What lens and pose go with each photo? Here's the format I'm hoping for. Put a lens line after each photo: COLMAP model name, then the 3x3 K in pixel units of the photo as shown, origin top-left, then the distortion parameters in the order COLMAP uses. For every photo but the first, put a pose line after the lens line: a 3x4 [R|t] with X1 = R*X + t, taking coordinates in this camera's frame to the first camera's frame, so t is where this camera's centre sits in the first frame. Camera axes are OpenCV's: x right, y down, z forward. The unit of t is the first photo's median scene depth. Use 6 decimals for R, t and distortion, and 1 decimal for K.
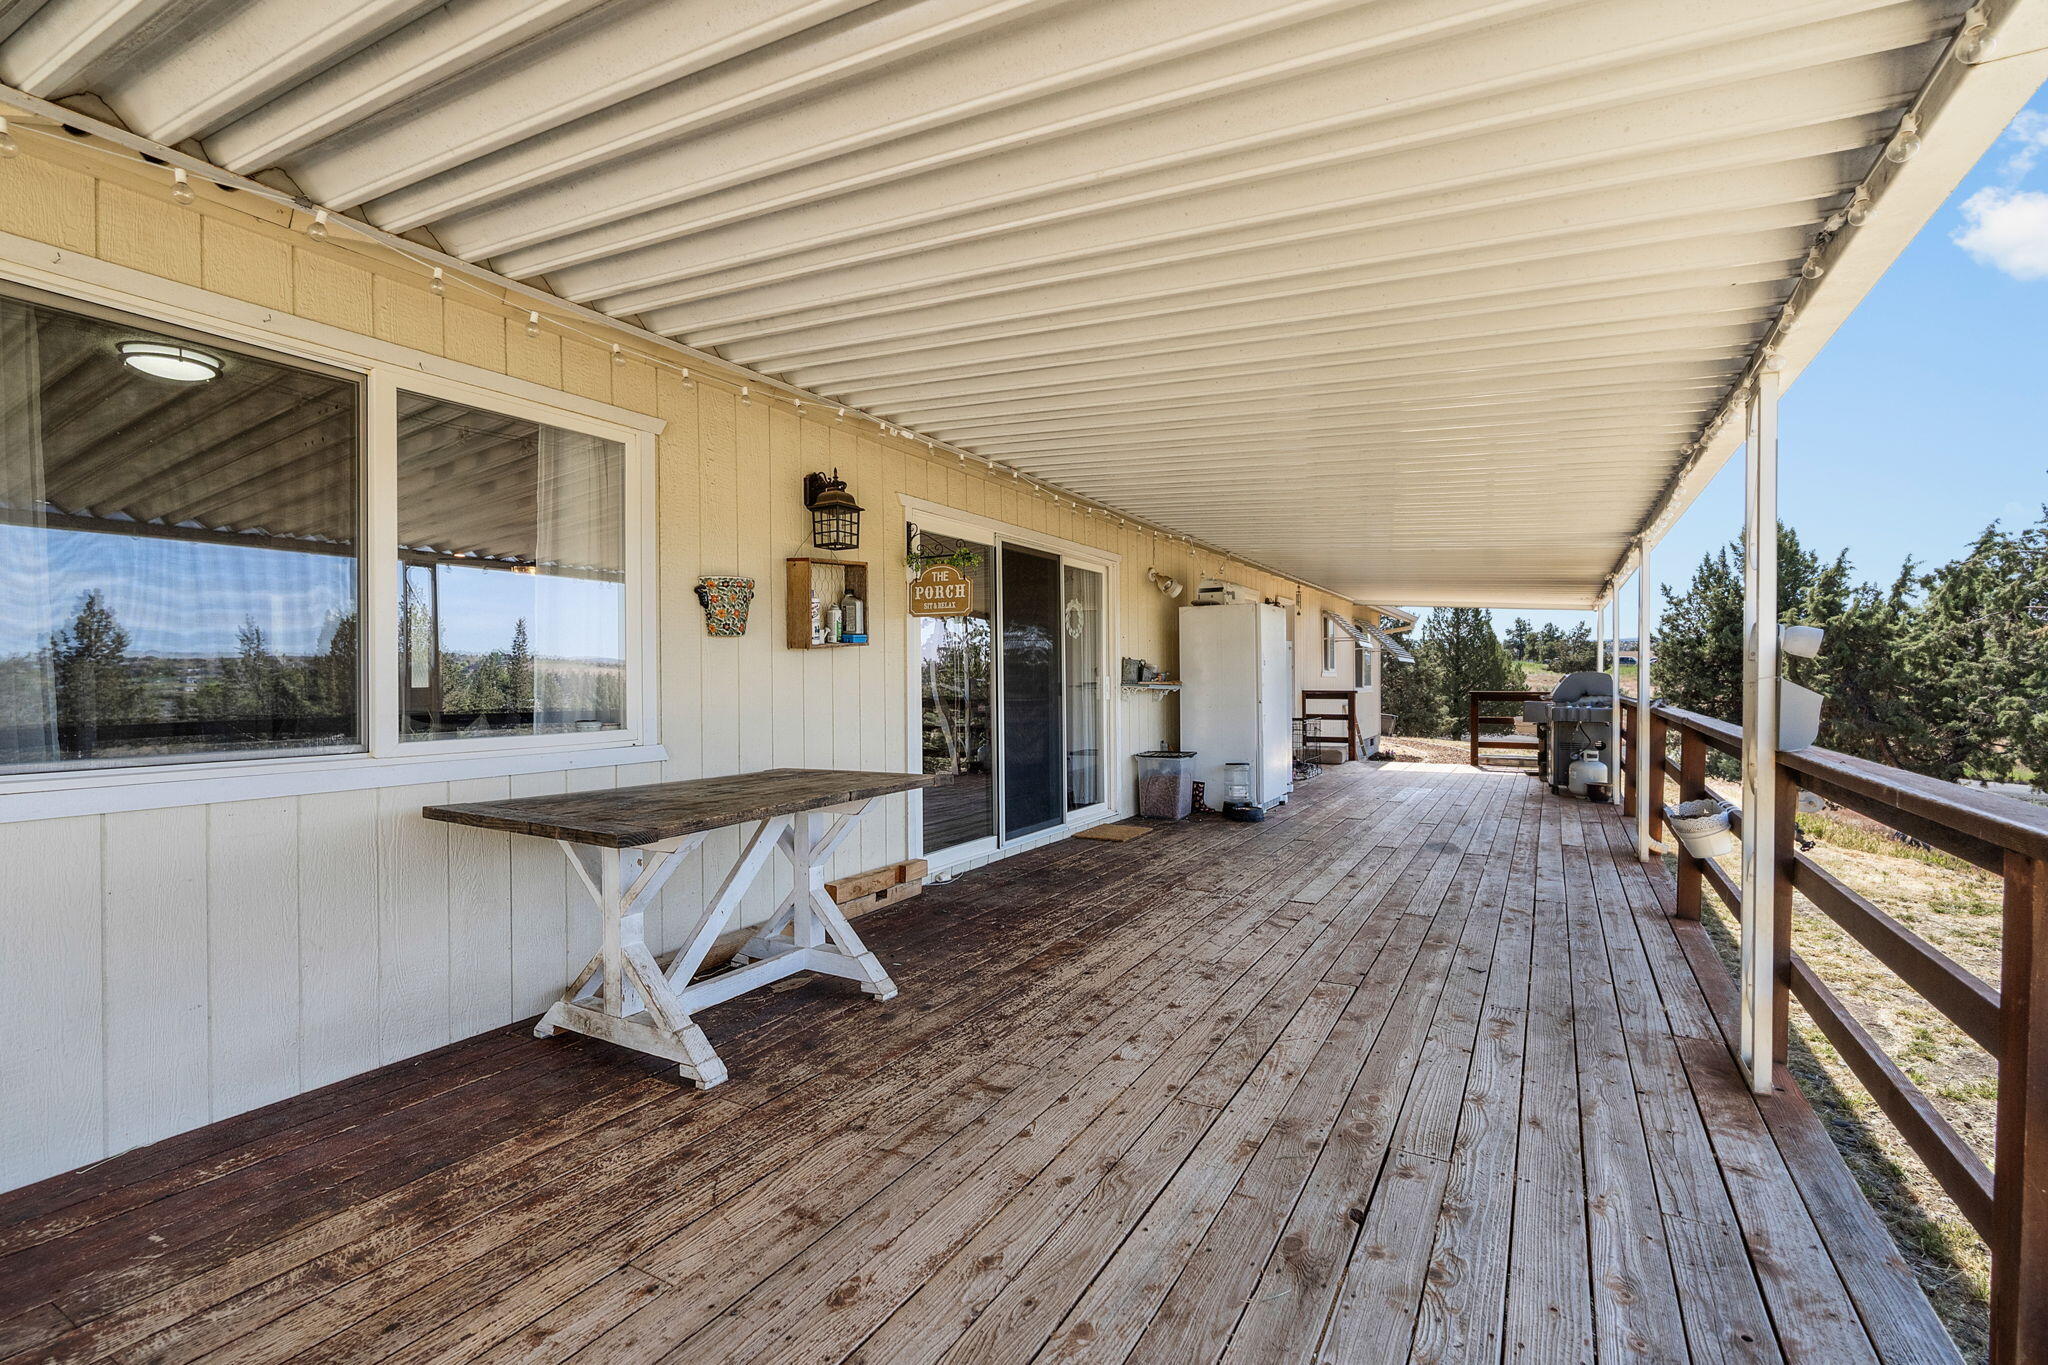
lens RADIAL K [[912.2, 0, 1024.0], [0, 912.2, 682.5], [0, 0, 1]] dist [-0.021768, 0.000105]
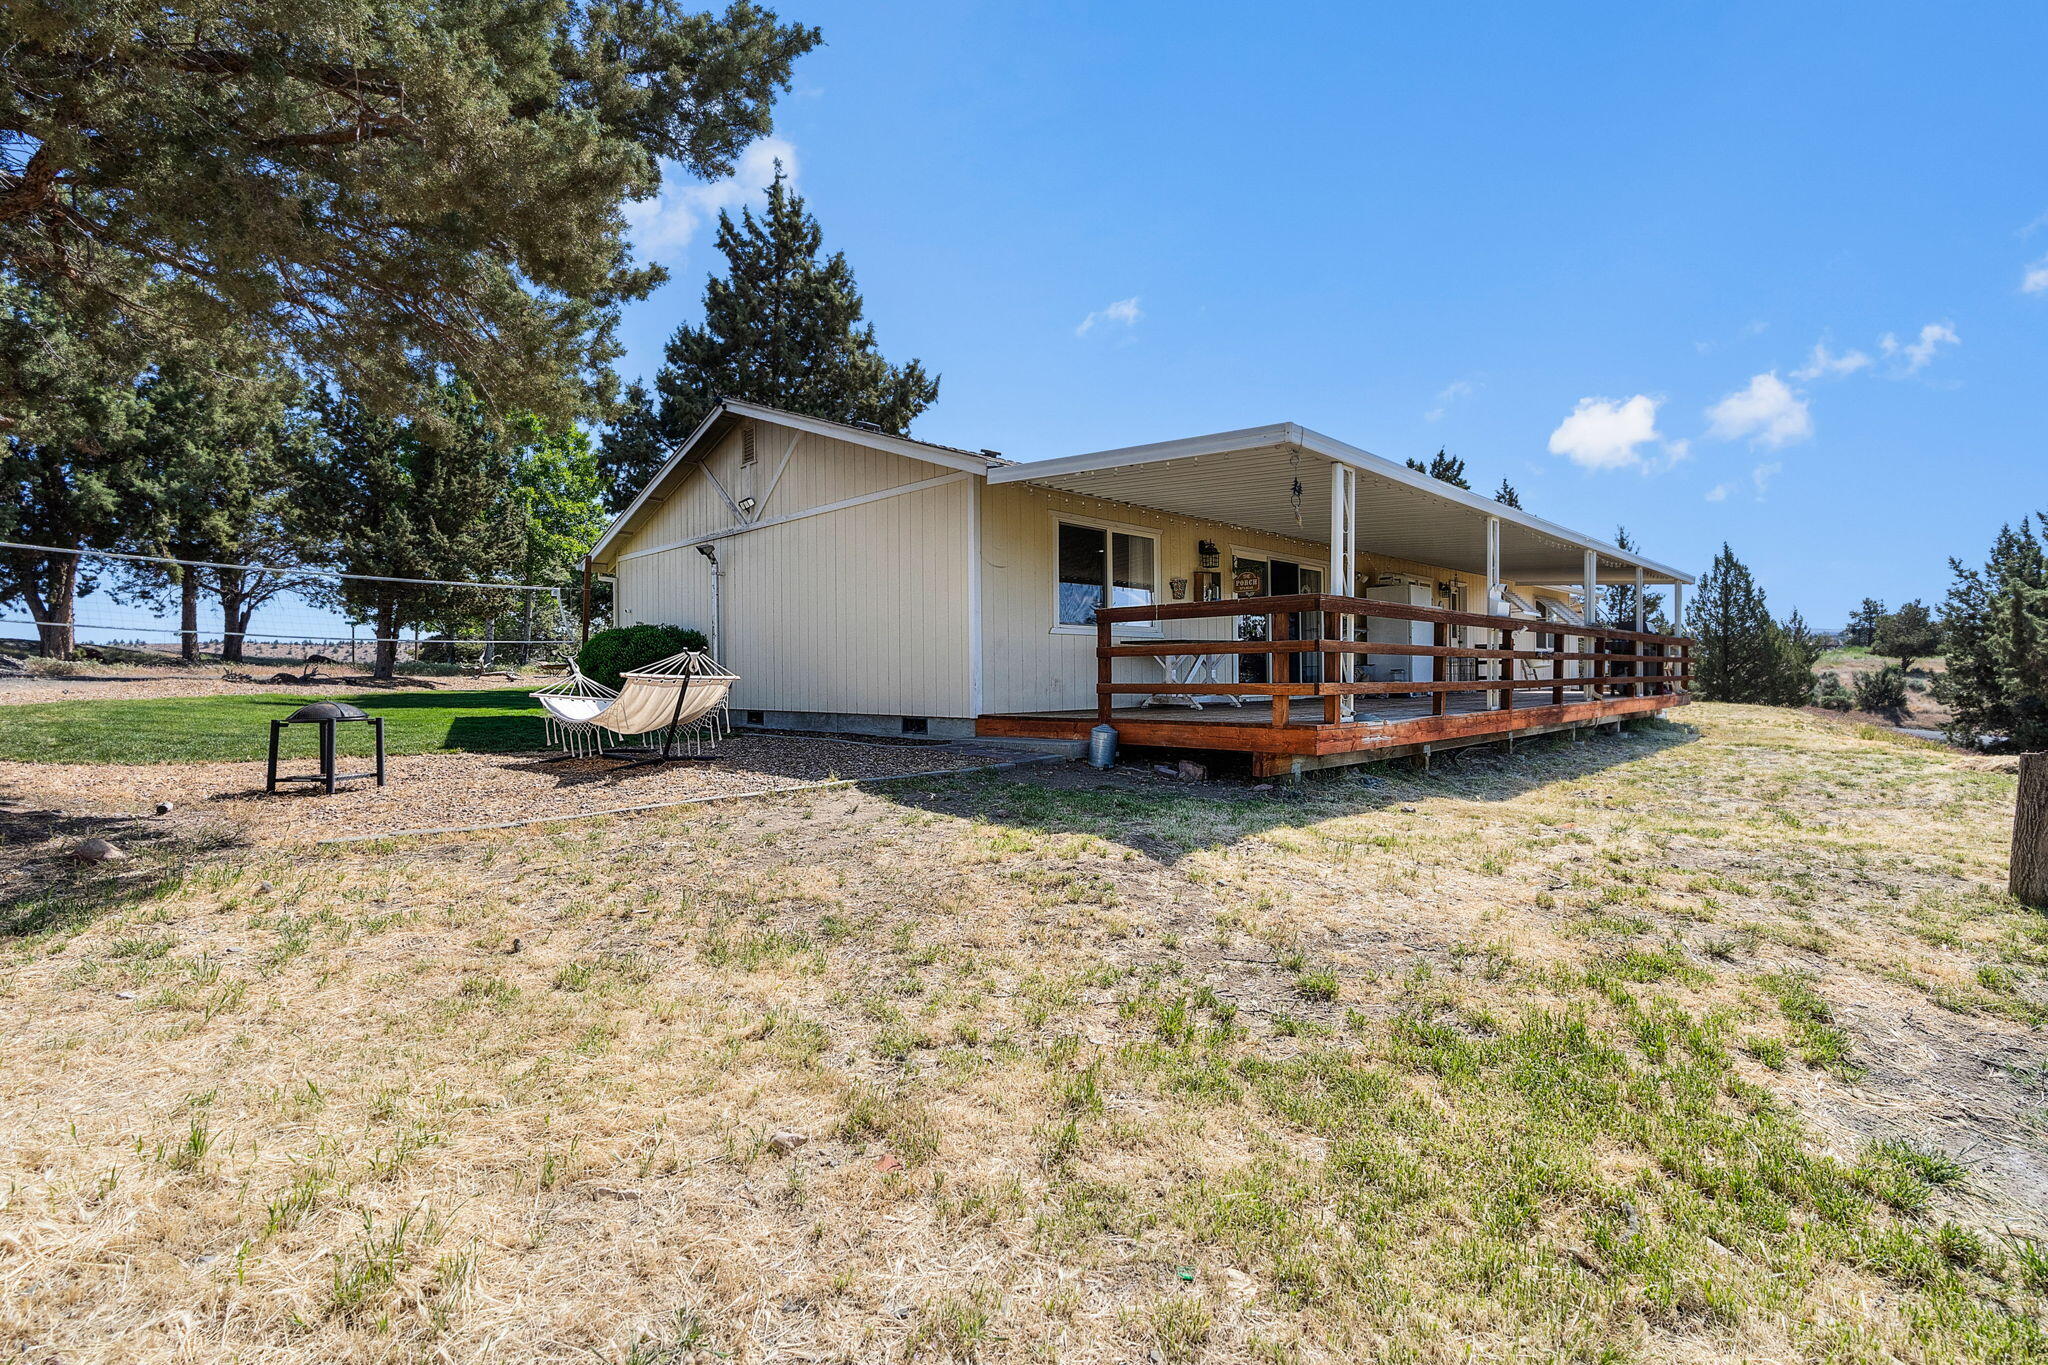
lens RADIAL K [[912.2, 0, 1024.0], [0, 912.2, 682.5], [0, 0, 1]] dist [-0.021768, 0.000105]
pose [[0.964406, -0.000232, -0.264427, -0.002681], [0.001586, 0.999987, 0.004907, 0.019723], [0.264423, -0.005151, 0.964393, -0.193622]]
